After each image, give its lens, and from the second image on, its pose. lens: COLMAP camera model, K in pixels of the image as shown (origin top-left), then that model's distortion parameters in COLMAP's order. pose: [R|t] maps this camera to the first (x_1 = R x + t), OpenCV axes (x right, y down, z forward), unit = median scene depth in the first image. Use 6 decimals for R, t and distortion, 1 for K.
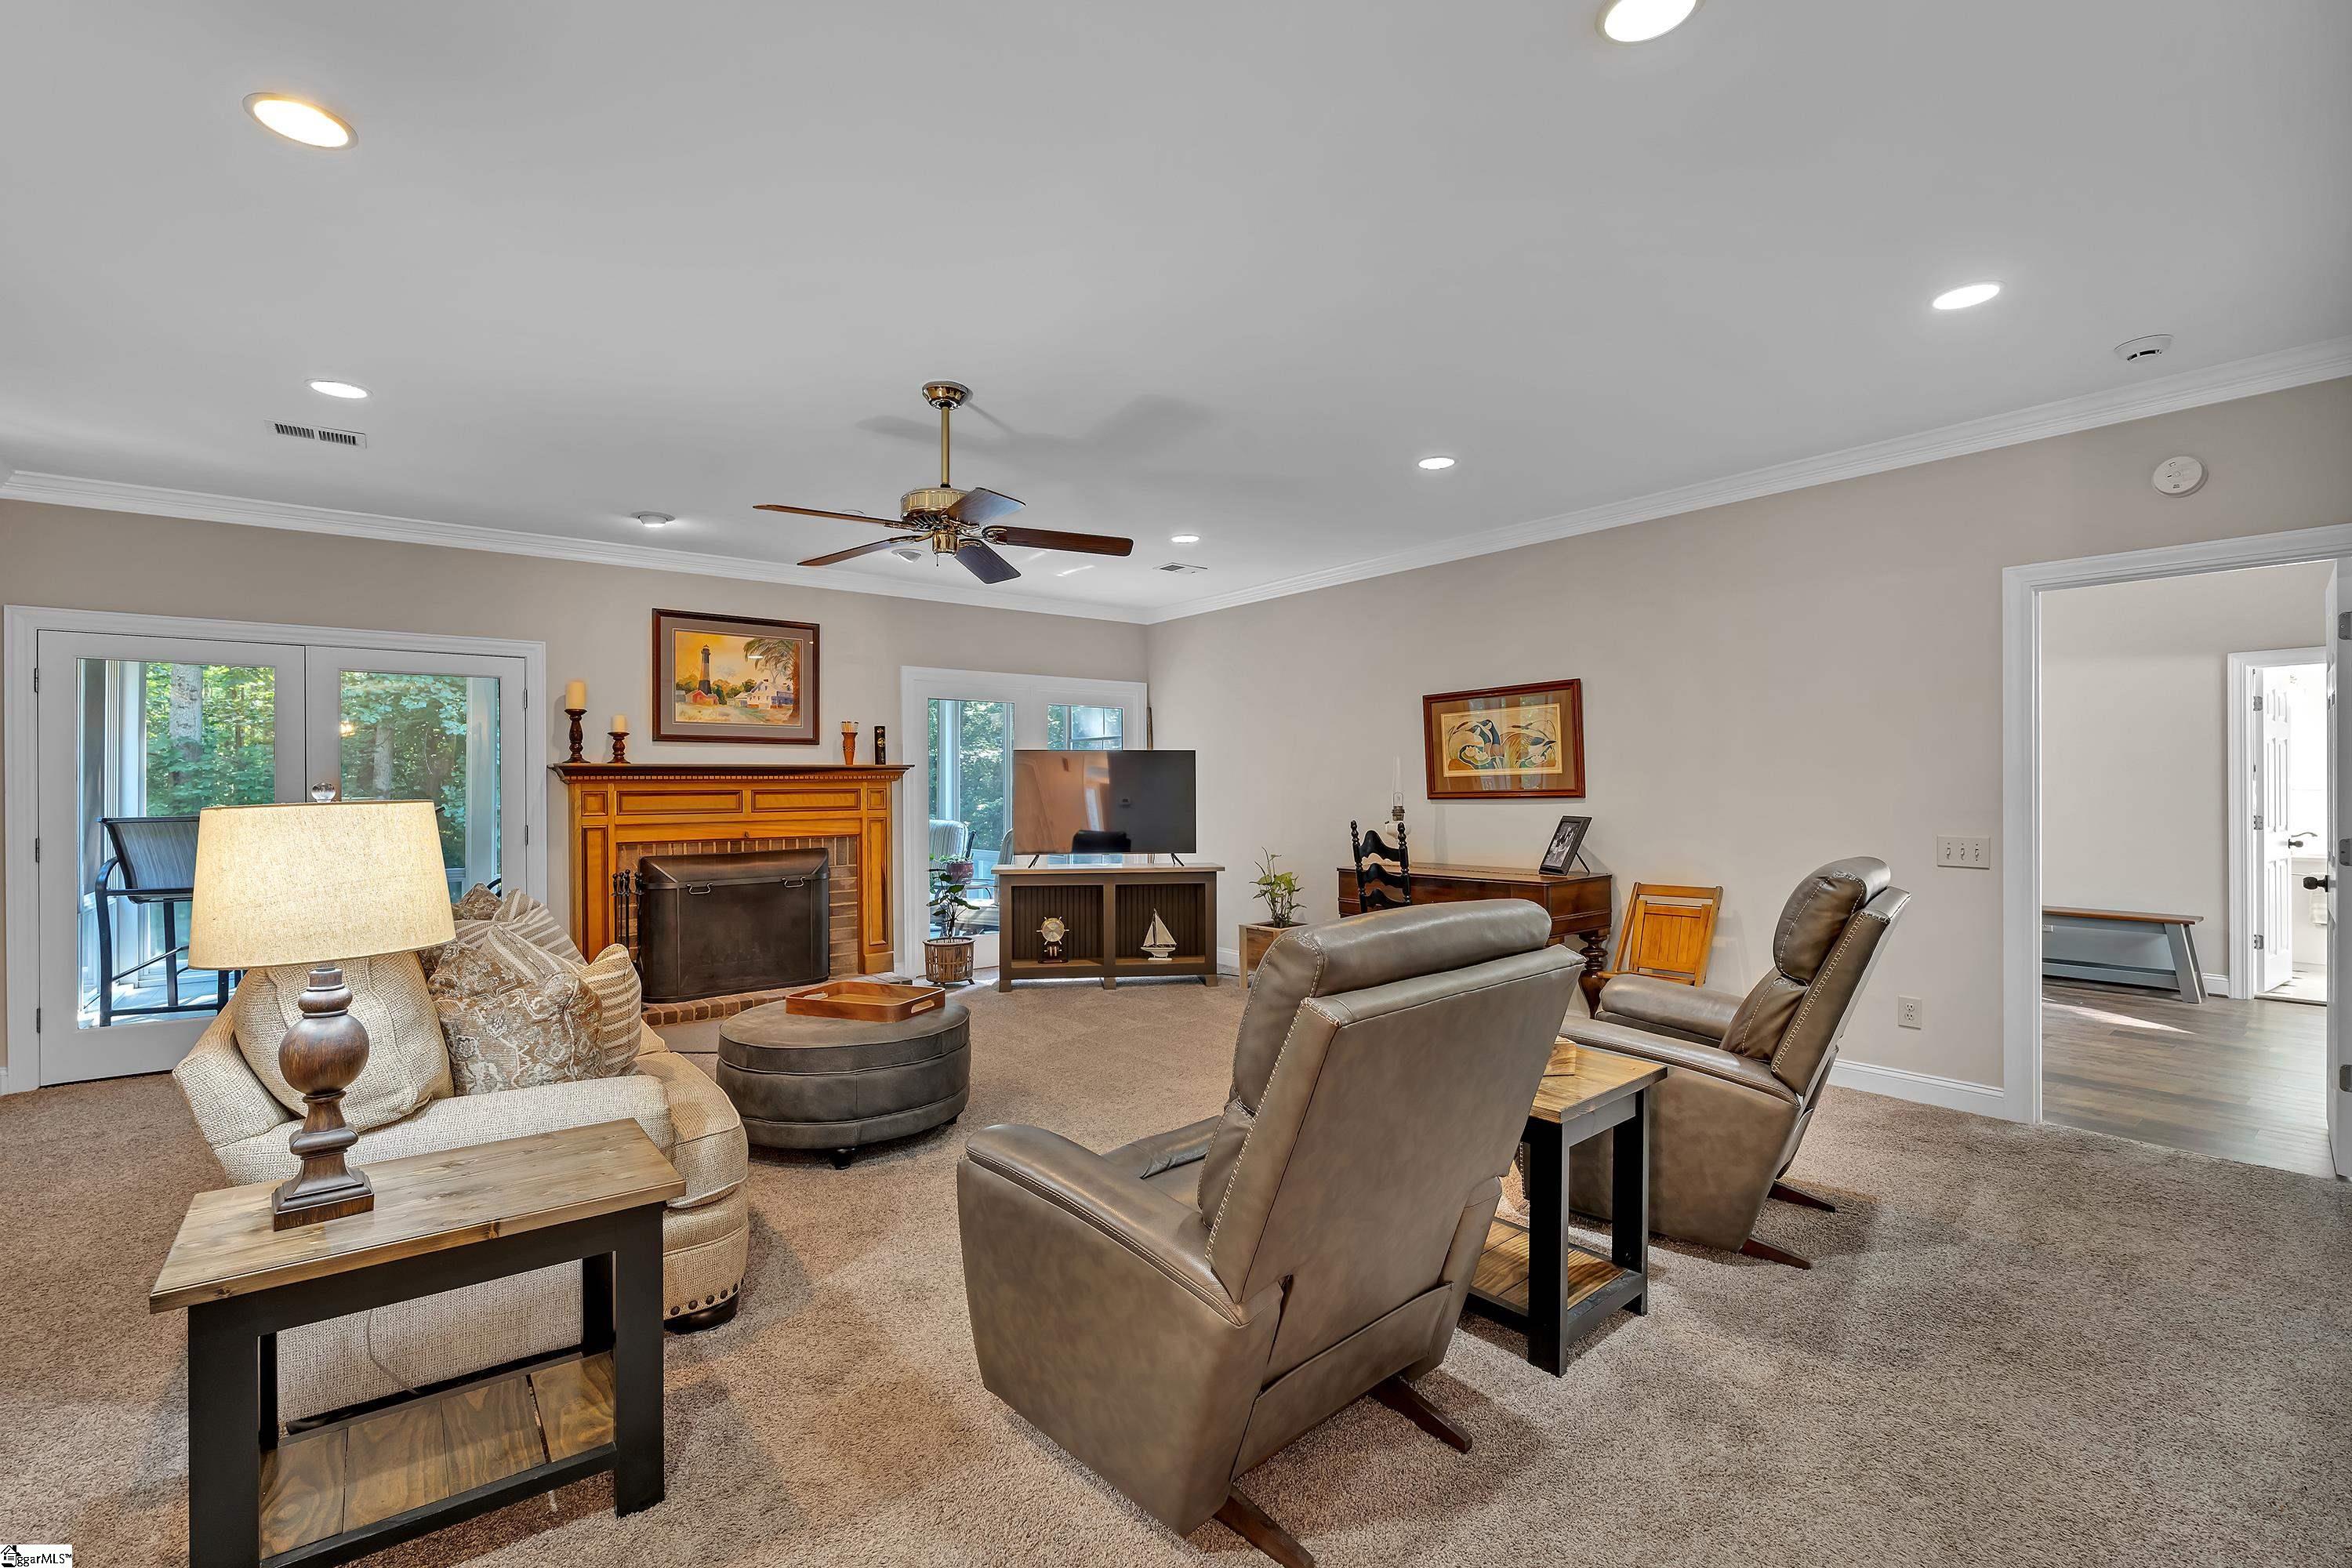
lens RADIAL K [[1020.8, 0, 1184.5], [0, 1020.8, 783.7], [0, 0, 1]] dist [-0.006500, -0.000554]
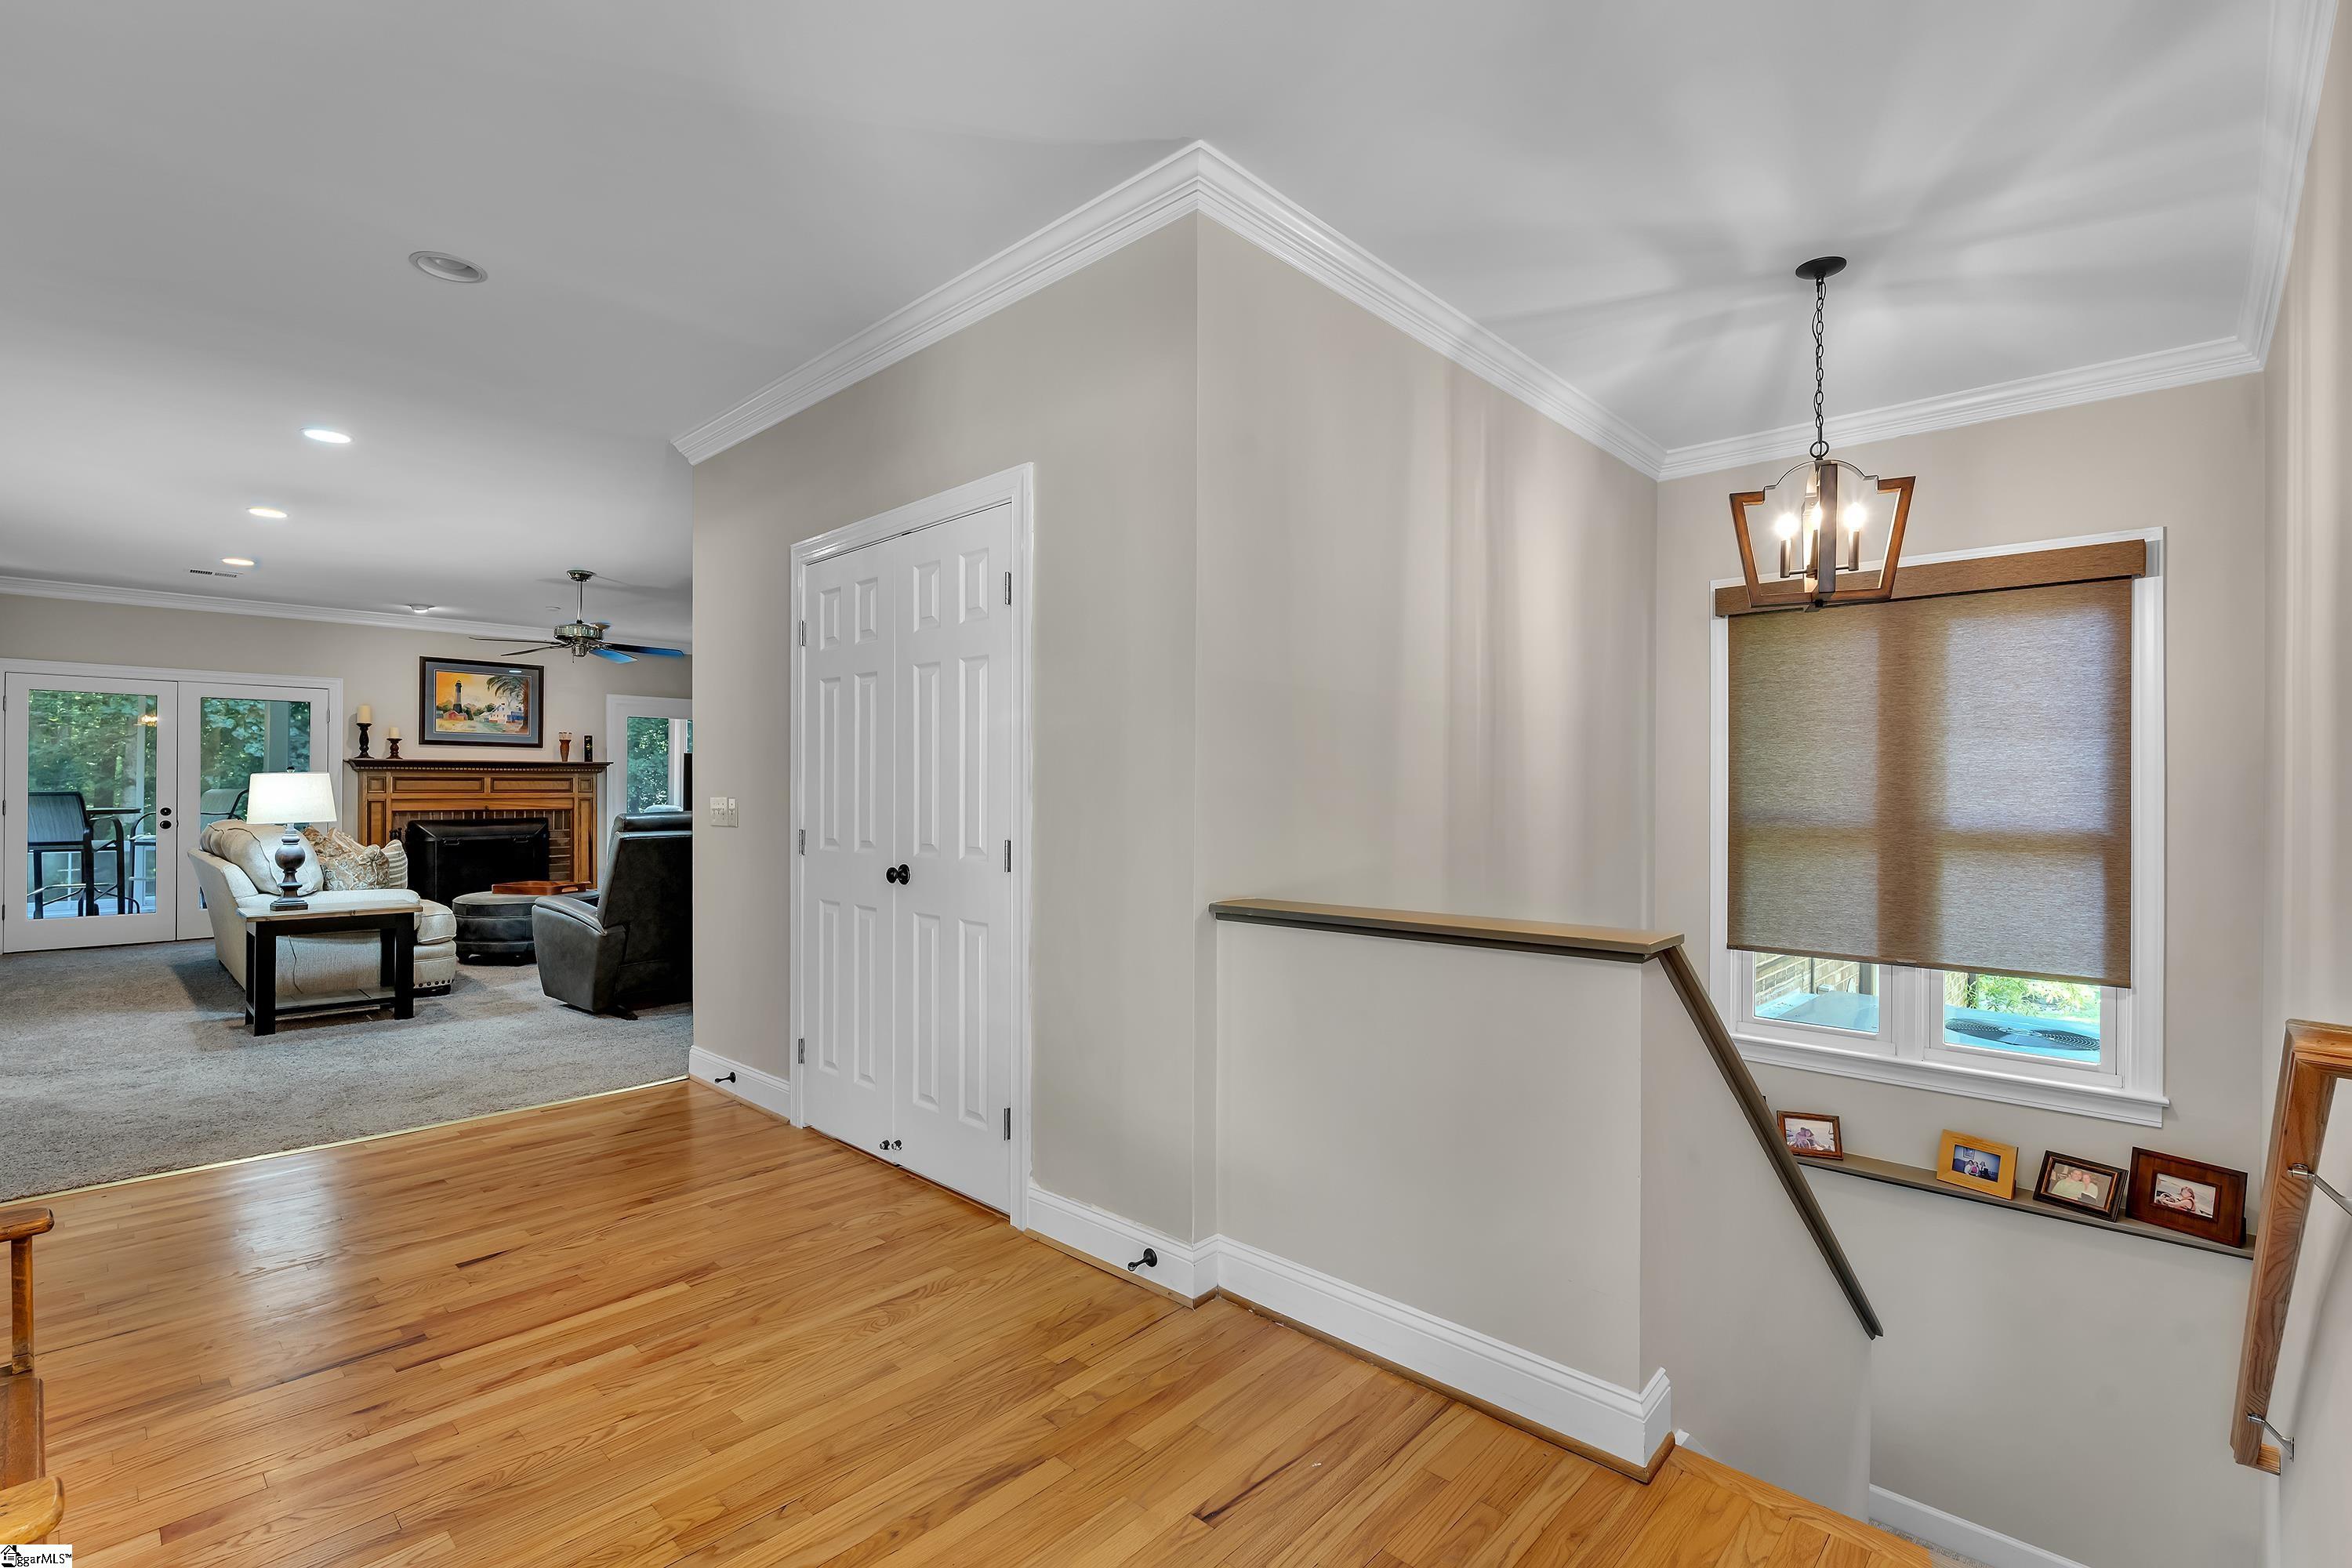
lens RADIAL K [[1020.8, 0, 1166.5], [0, 1020.8, 783.1], [0, 0, 1]] dist [-0.006500, -0.000554]
pose [[0.989131, 0.011227, 0.146605, 0.347026], [-0.010880, 0.999936, -0.003163, 0.008301], [-0.146631, 0.001534, 0.989190, -0.641477]]
